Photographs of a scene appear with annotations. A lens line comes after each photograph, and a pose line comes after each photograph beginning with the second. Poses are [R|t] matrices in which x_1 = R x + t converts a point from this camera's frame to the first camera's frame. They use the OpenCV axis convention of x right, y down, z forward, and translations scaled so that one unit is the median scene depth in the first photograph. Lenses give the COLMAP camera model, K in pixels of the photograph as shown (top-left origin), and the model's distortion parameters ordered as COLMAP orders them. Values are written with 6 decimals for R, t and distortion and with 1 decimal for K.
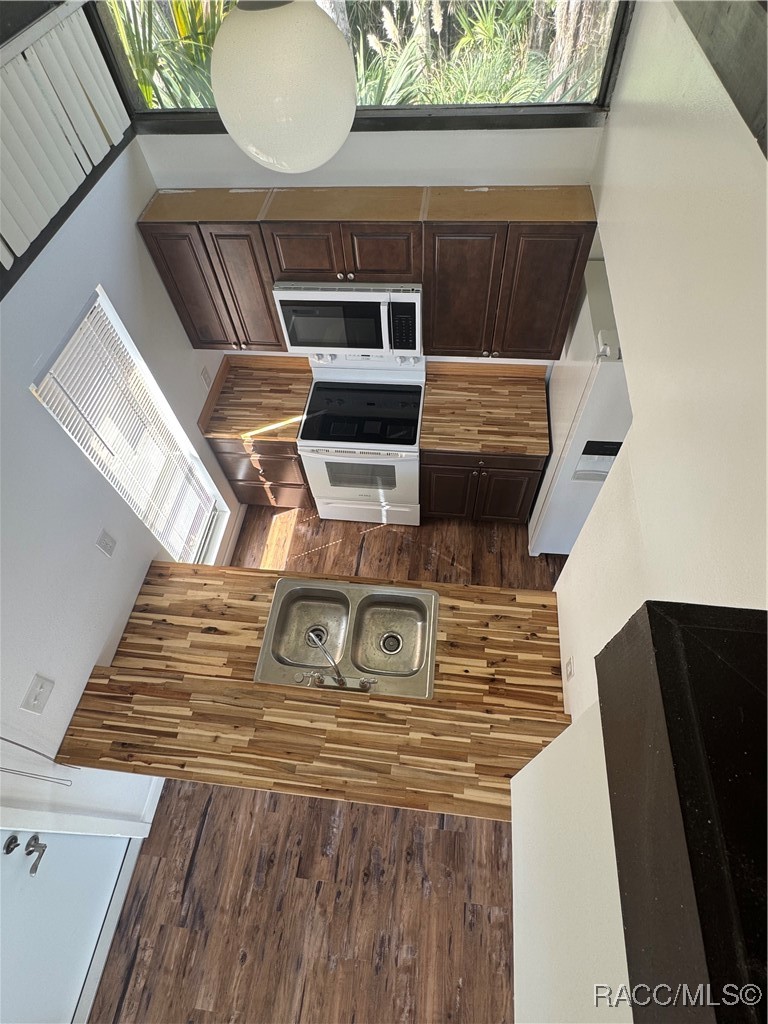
lens RADIAL K [[518.8, 0, 384.9], [0, 518.8, 509.8], [0, 0, 1]] dist [-0.003638, -0.000702]
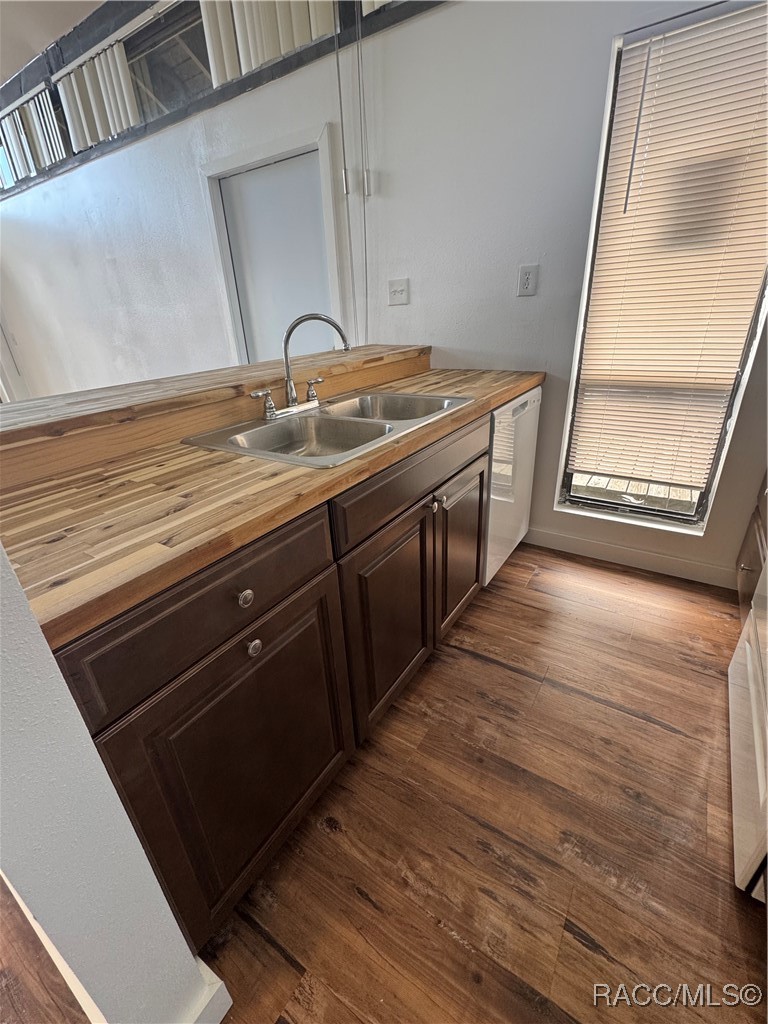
lens RADIAL K [[441.6, 0, 383.1], [0, 441.6, 511.6], [0, 0, 1]] dist [-0.004037, -0.000405]
pose [[-0.448760, 0.447912, -0.773297, 0.376941], [-0.701603, 0.359370, 0.615310, -0.088280], [0.553505, 0.818674, 0.152986, 0.984813]]
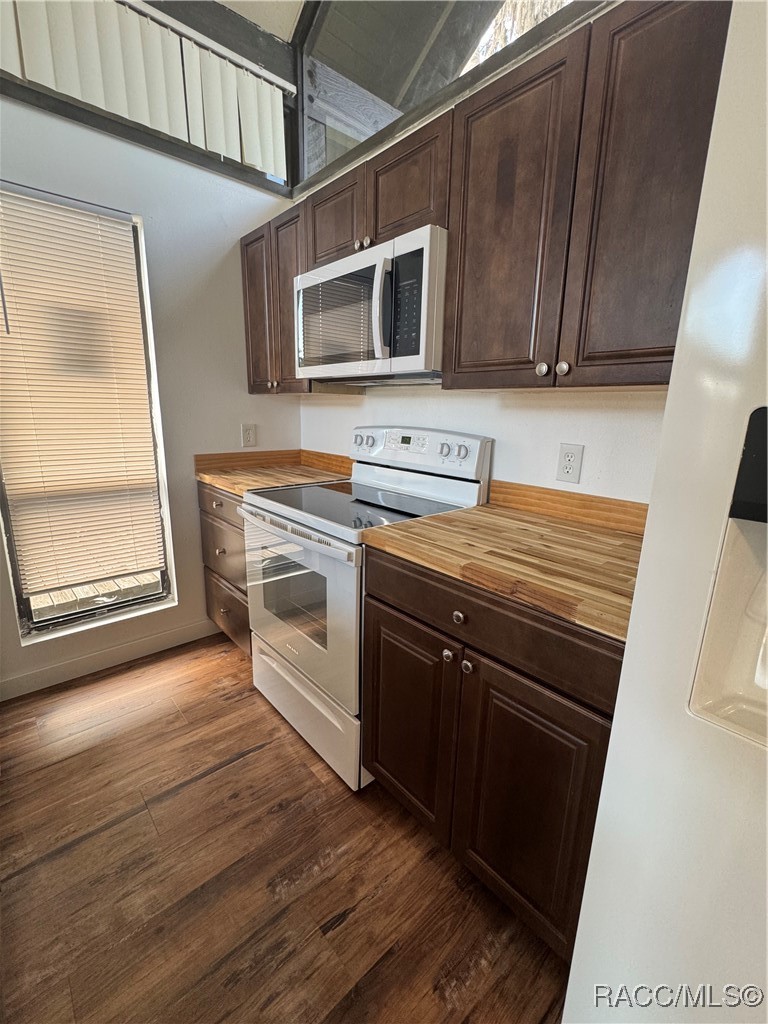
lens RADIAL K [[441.6, 0, 384.6], [0, 441.6, 511.7], [0, 0, 1]] dist [-0.004037, -0.000405]
pose [[0.742665, 0.226182, -0.630310, 0.397324], [-0.593608, 0.658017, -0.463296, 0.047952], [0.309965, 0.718231, 0.622950, 0.876646]]
